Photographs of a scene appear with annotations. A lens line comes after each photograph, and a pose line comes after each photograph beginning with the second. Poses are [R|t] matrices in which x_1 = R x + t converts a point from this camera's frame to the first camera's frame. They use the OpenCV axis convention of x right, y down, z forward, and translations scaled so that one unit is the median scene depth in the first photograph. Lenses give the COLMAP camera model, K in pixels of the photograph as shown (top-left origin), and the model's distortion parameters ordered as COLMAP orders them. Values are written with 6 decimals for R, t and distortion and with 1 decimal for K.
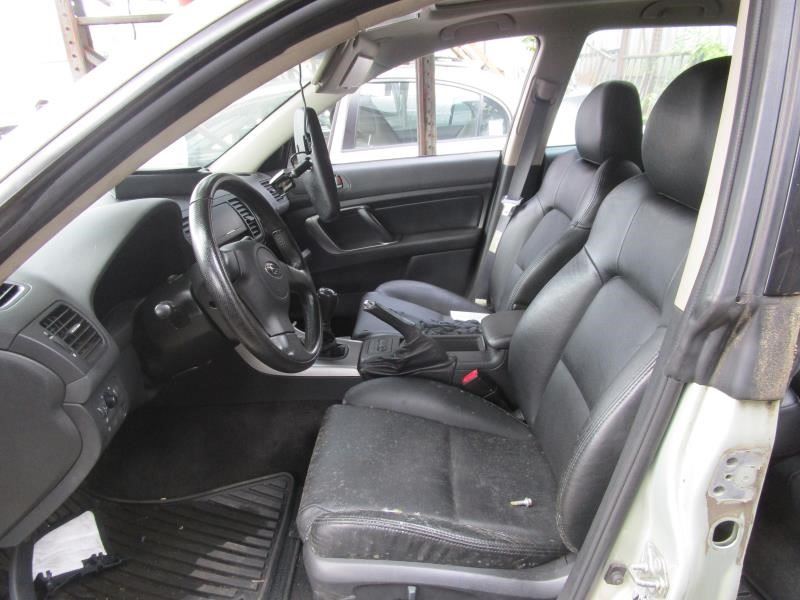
lens RADIAL K [[592.3, 0, 400.0], [0, 592.3, 300.0], [0, 0, 1]] dist [0.005744, 0.002516]
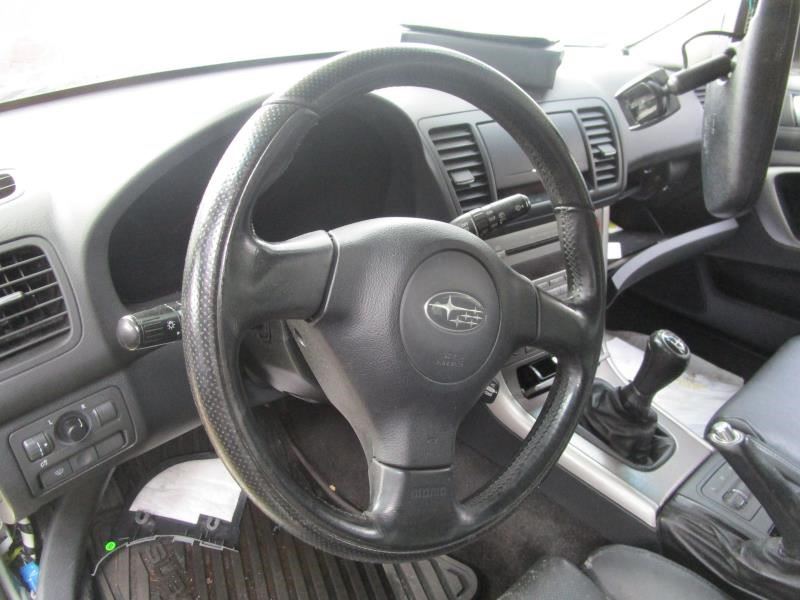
lens RADIAL K [[592.3, 0, 400.0], [0, 592.3, 300.0], [0, 0, 1]] dist [0.005744, 0.002516]
pose [[0.675227, 0.419928, -0.606407, 0.007444], [-0.296220, 0.907293, 0.298450, -0.137863], [0.675517, -0.021892, 0.737020, 0.540668]]
